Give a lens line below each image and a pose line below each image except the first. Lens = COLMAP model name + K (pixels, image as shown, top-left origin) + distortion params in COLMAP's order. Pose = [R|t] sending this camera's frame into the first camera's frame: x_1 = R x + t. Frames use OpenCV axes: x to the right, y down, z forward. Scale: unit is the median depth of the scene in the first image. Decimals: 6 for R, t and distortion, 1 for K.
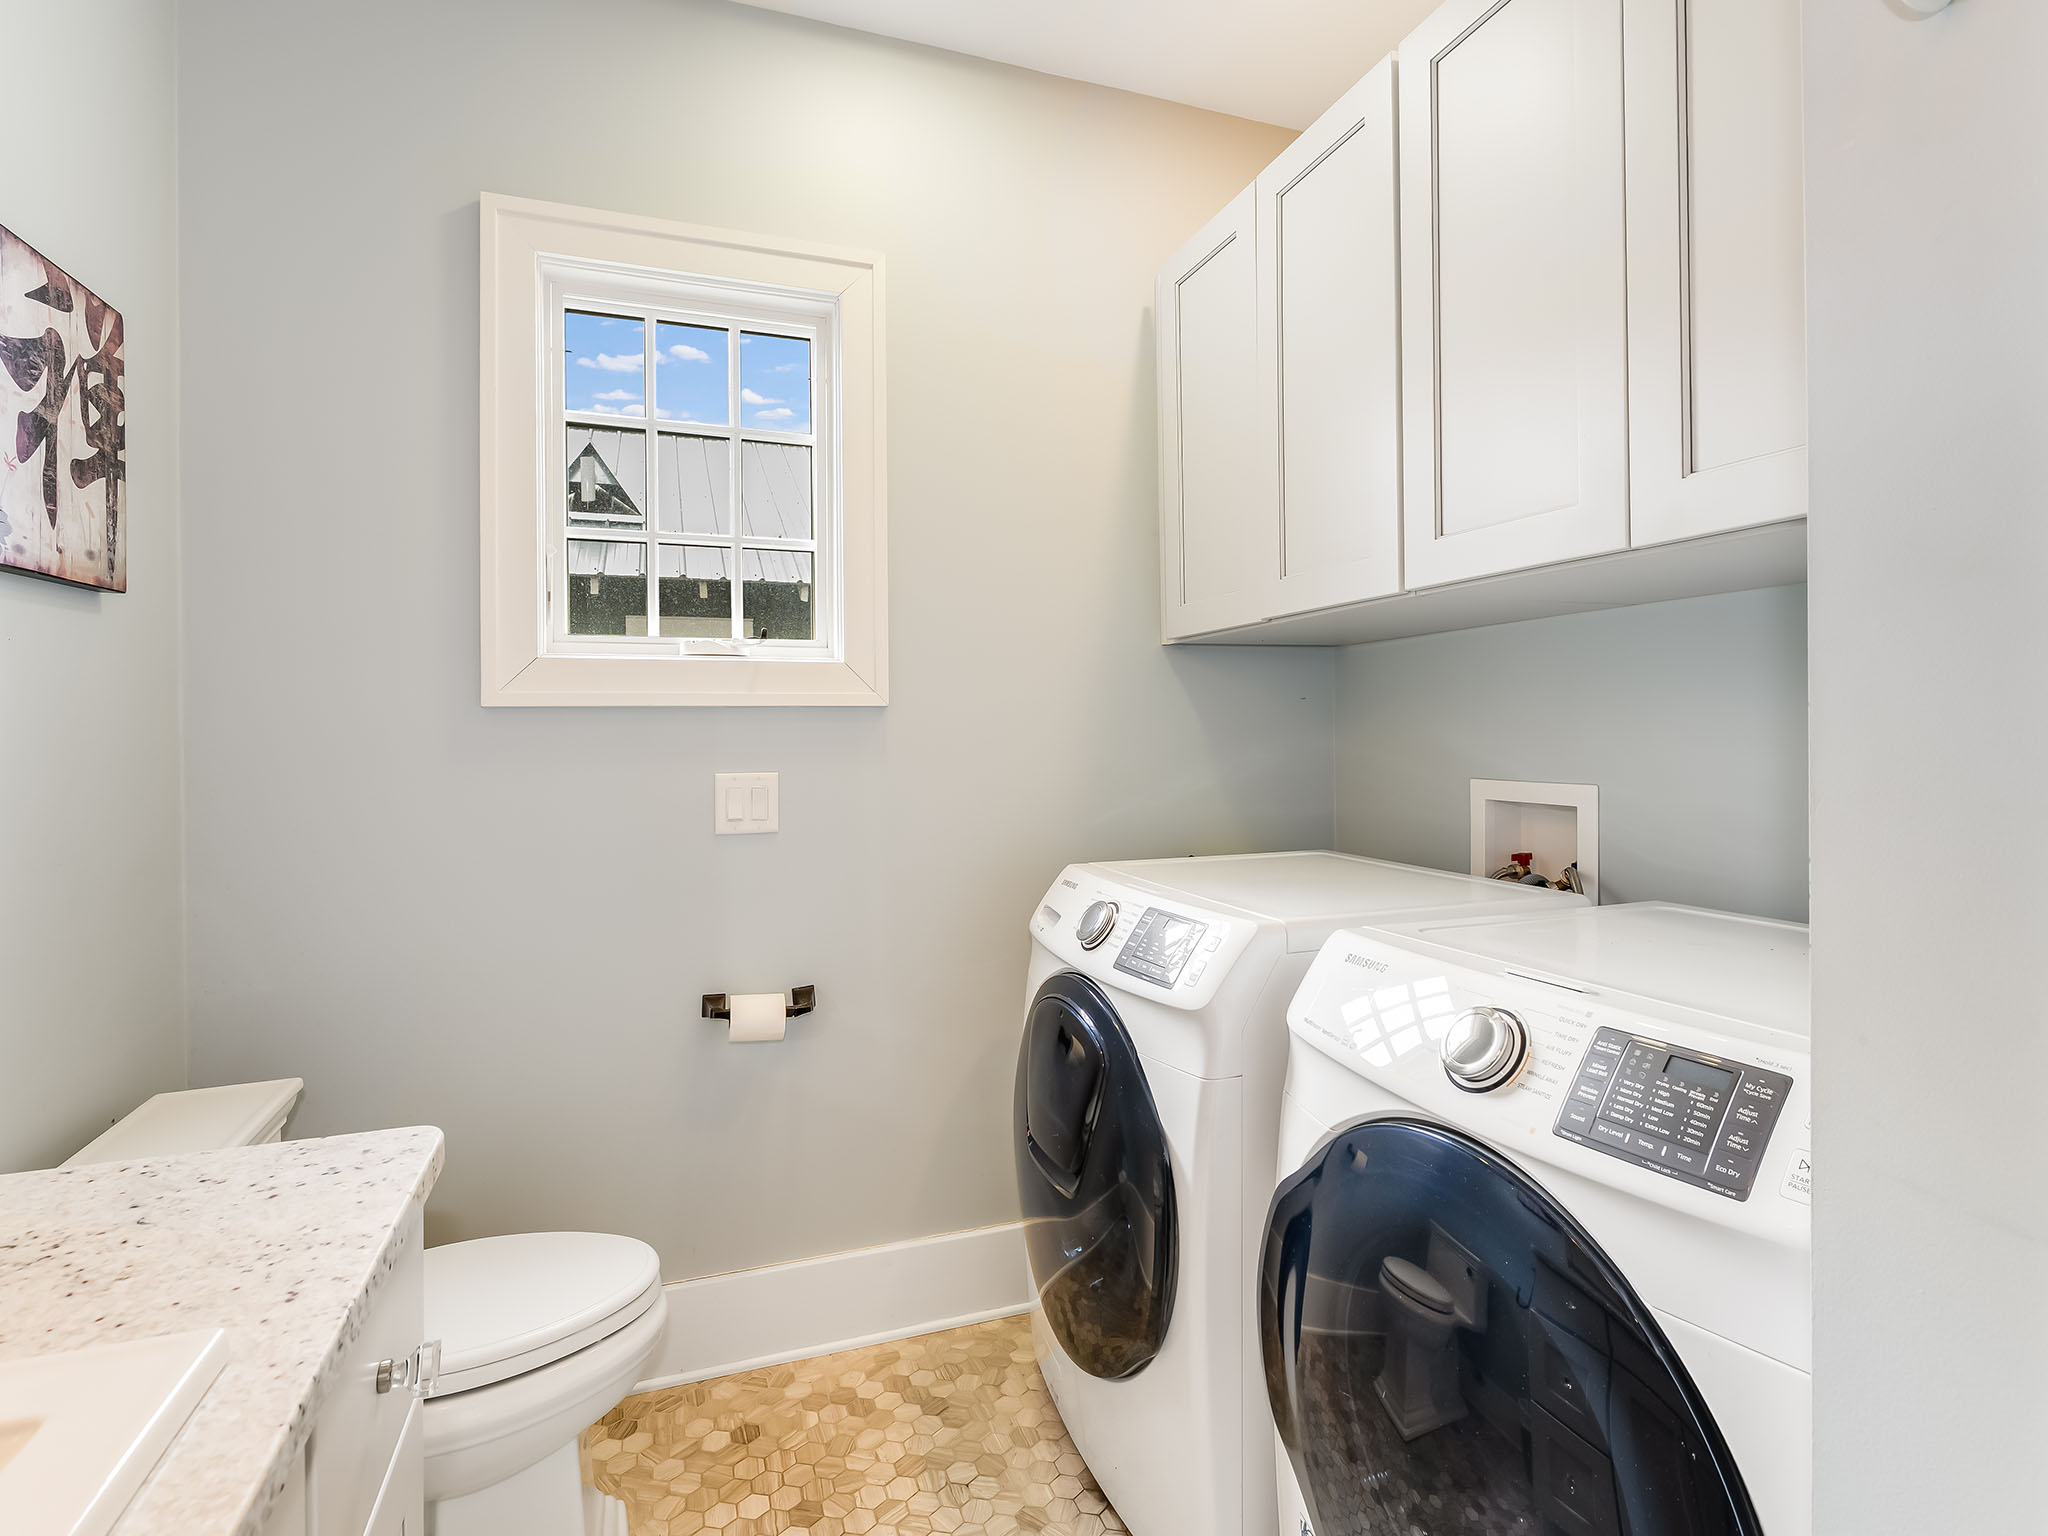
lens RADIAL K [[1013.7, 0, 1020.6], [0, 1013.7, 732.7], [0, 0, 1]] dist [-0.006279, -0.001657]
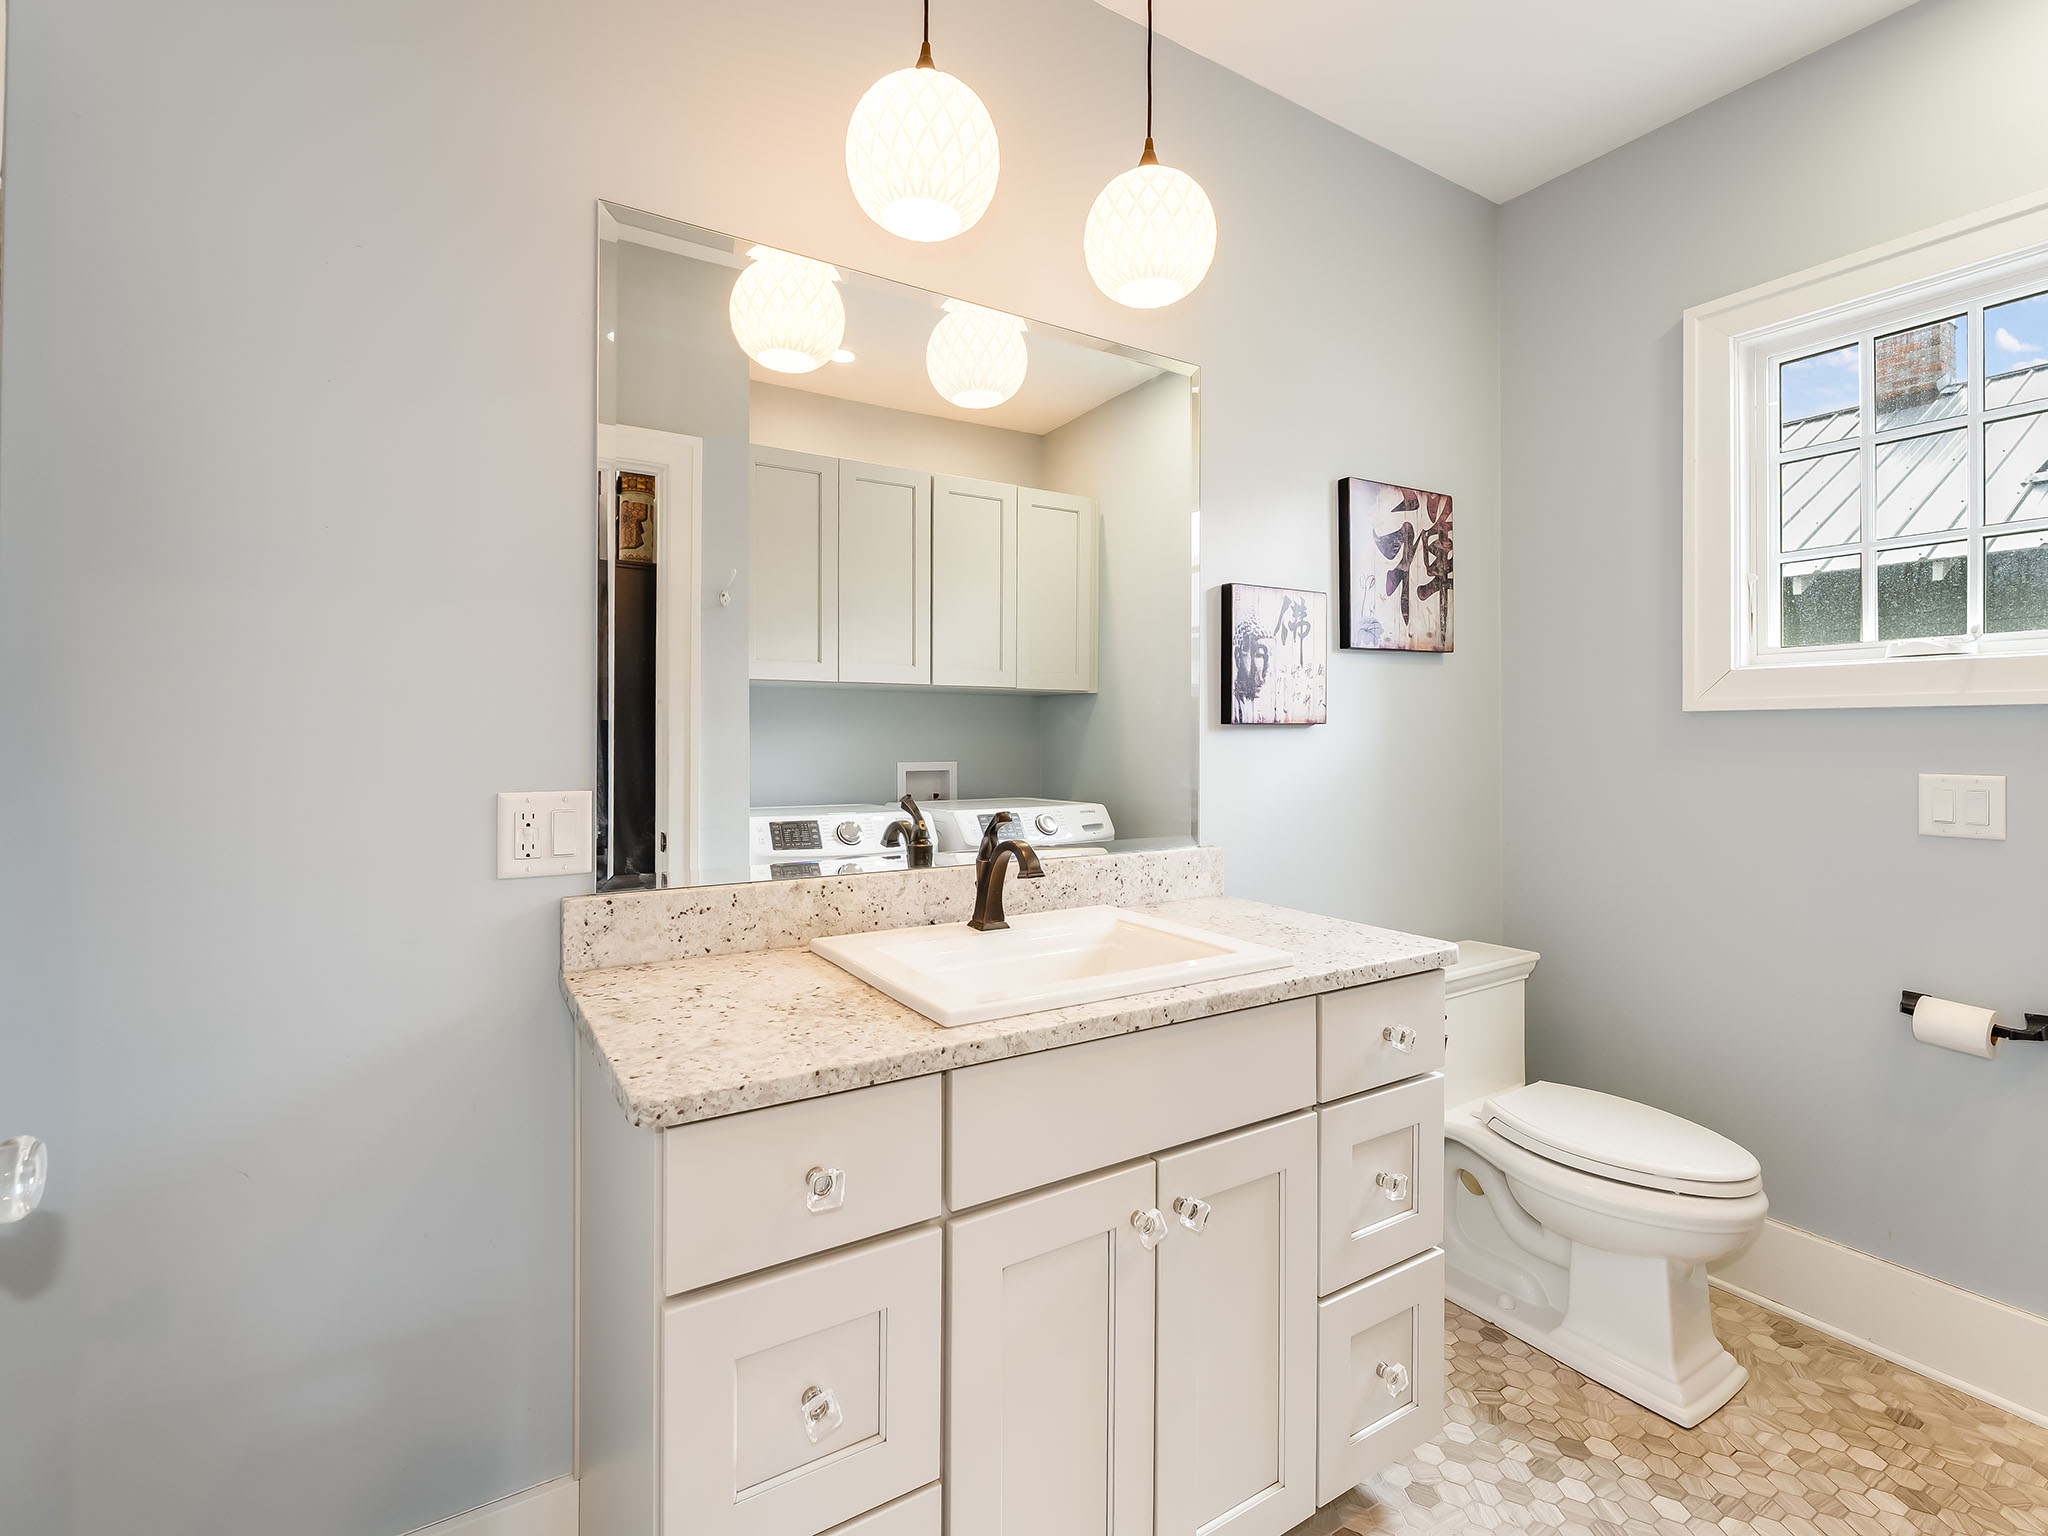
lens RADIAL K [[940.2, 0, 1020.2], [0, 940.2, 733.8], [0, 0, 1]] dist [-0.000413, 0.000179]
pose [[0.212307, 0.009178, -0.977160, 0.560377], [-0.003042, 0.999957, 0.008731, -0.006578], [0.977198, 0.001119, 0.212326, -0.096284]]
